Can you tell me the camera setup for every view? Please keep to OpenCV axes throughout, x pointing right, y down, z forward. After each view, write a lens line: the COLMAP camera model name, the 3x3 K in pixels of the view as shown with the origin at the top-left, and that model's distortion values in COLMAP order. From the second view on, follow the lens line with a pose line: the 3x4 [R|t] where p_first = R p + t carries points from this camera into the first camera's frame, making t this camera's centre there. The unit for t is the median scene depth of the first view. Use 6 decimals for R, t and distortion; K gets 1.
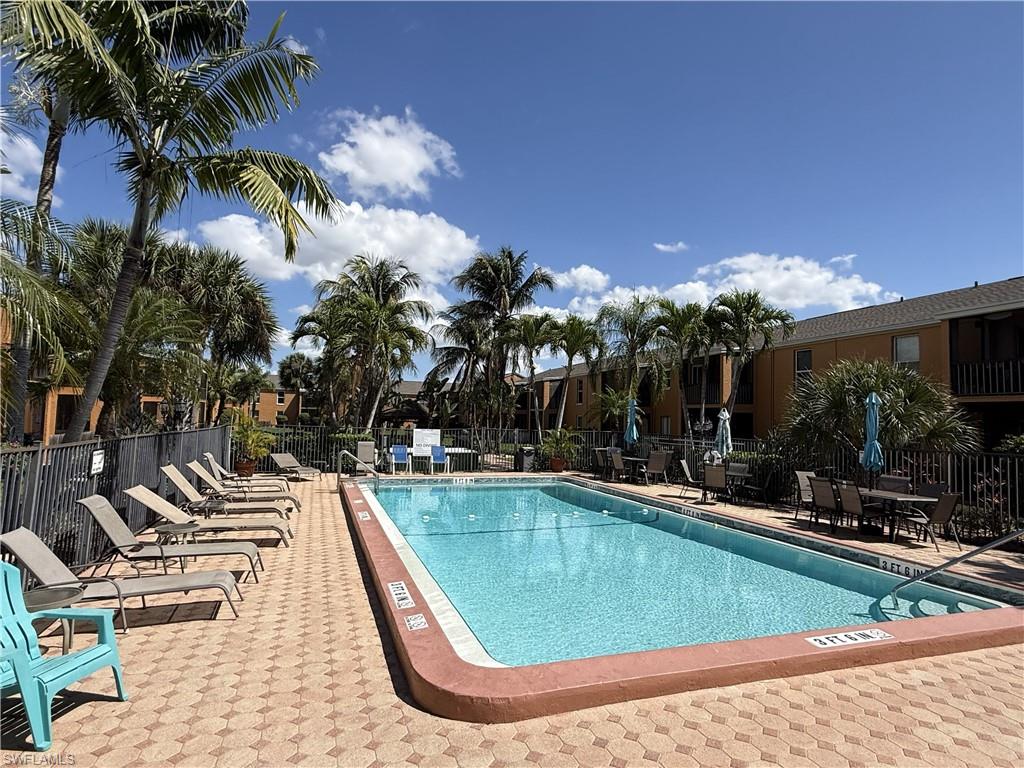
lens RADIAL K [[567.6, 0, 513.0], [0, 567.6, 380.4], [0, 0, 1]] dist [-0.002239, 0.000107]
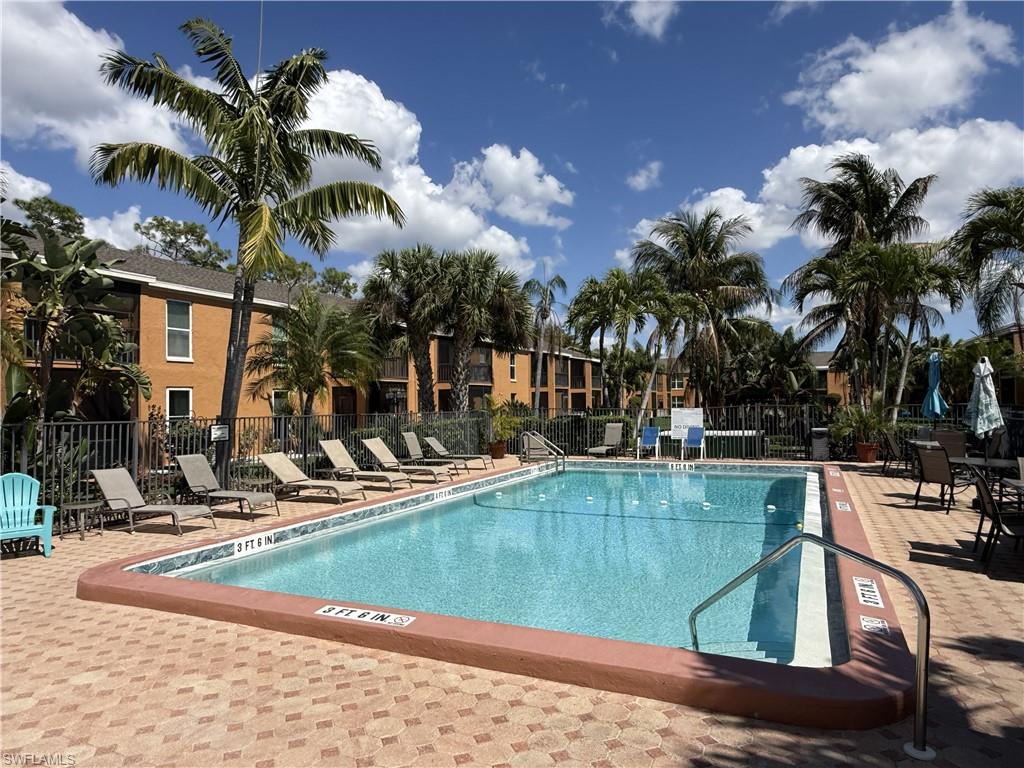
lens RADIAL K [[651.8, 0, 512.7], [0, 651.8, 385.6], [0, 0, 1]] dist [0.001040, 0.003849]
pose [[0.722618, -0.058468, -0.688770, 1.552574], [0.084594, 0.996407, 0.004169, 0.111993], [0.686051, -0.061278, 0.724968, 0.452795]]
